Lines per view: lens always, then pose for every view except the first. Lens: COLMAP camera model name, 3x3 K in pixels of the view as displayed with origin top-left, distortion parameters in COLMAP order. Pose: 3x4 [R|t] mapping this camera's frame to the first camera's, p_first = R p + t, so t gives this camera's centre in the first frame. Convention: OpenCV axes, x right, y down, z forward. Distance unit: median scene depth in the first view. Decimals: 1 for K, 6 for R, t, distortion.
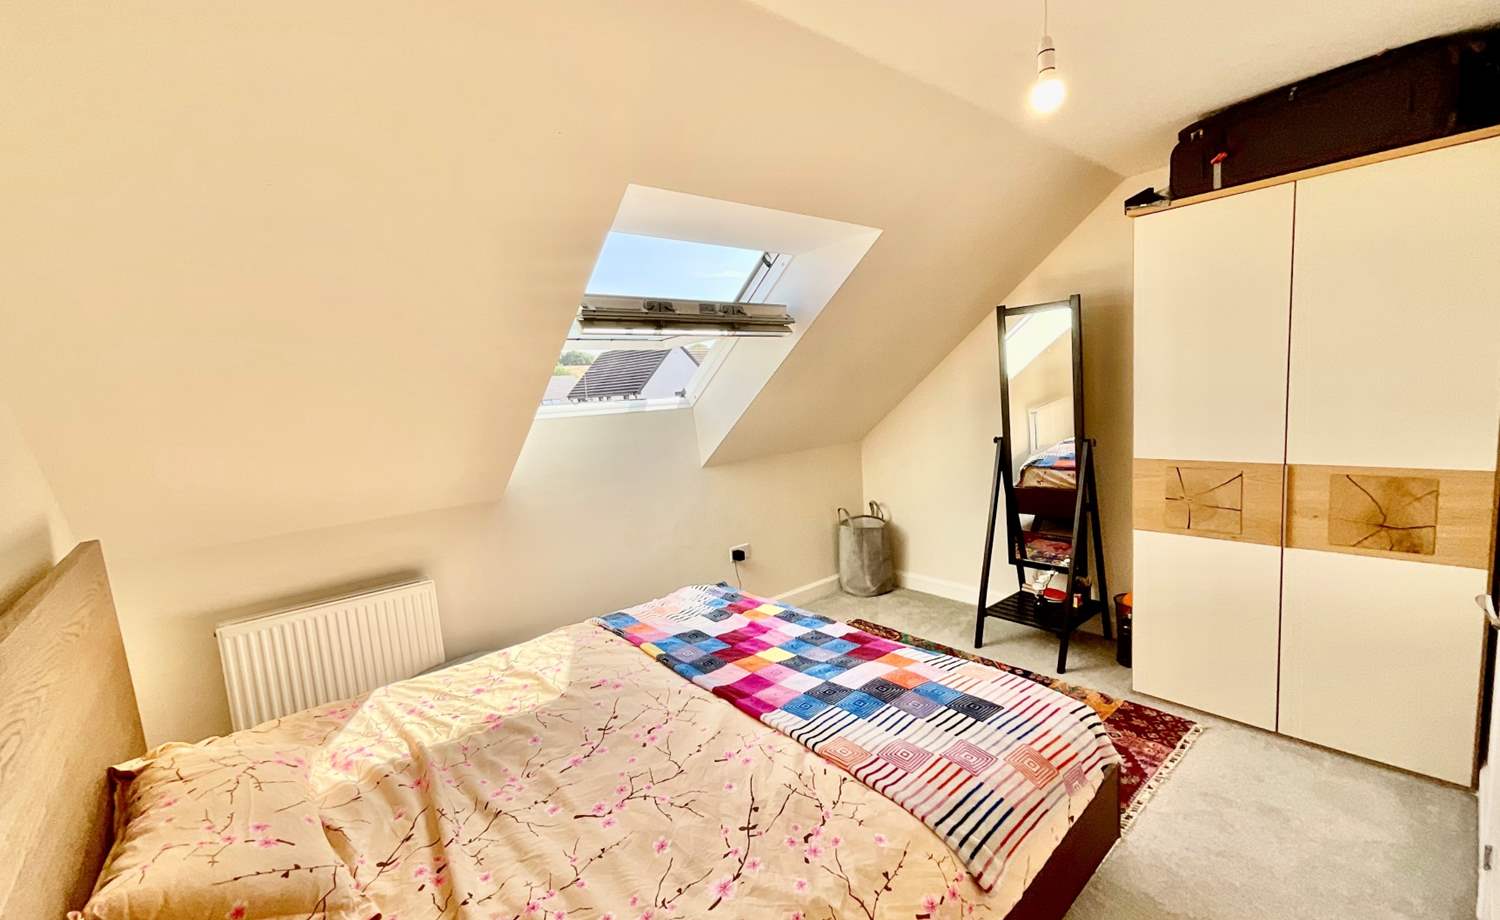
lens RADIAL K [[622.9, 0, 753.1], [0, 622.9, 462.2], [0, 0, 1]] dist [-0.003957, -0.000226]
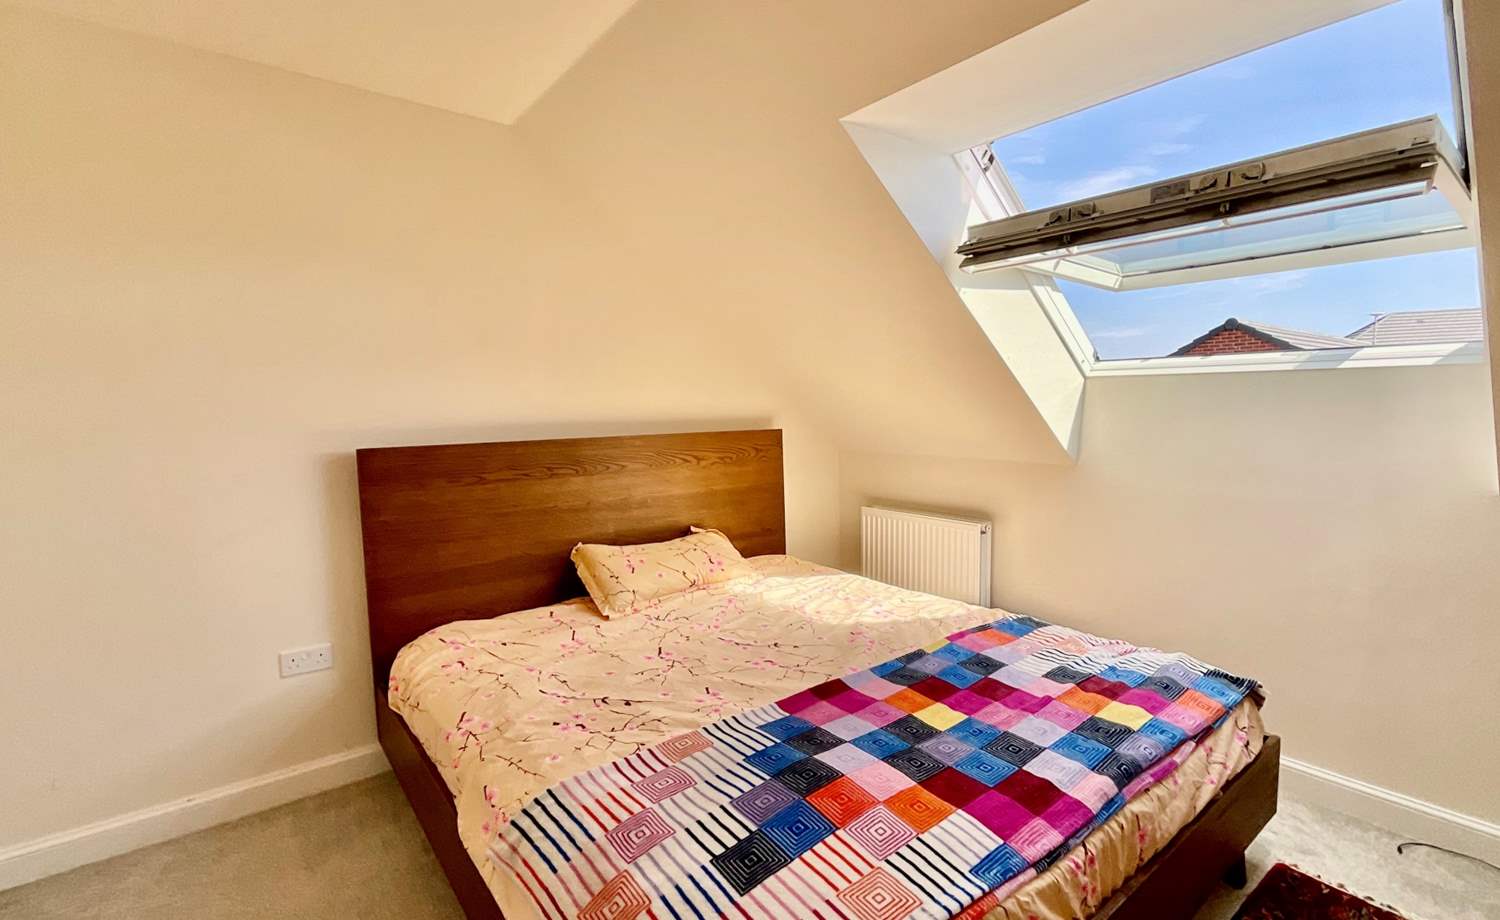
lens RADIAL K [[680.1, 0, 751.3], [0, 680.1, 461.3], [0, 0, 1]] dist [-0.000065, -0.000048]
pose [[-0.048158, 0.151343, -0.987307, 0.755704], [-0.099855, 0.982773, 0.155519, -0.067292], [0.993836, 0.106077, -0.032216, 0.787076]]
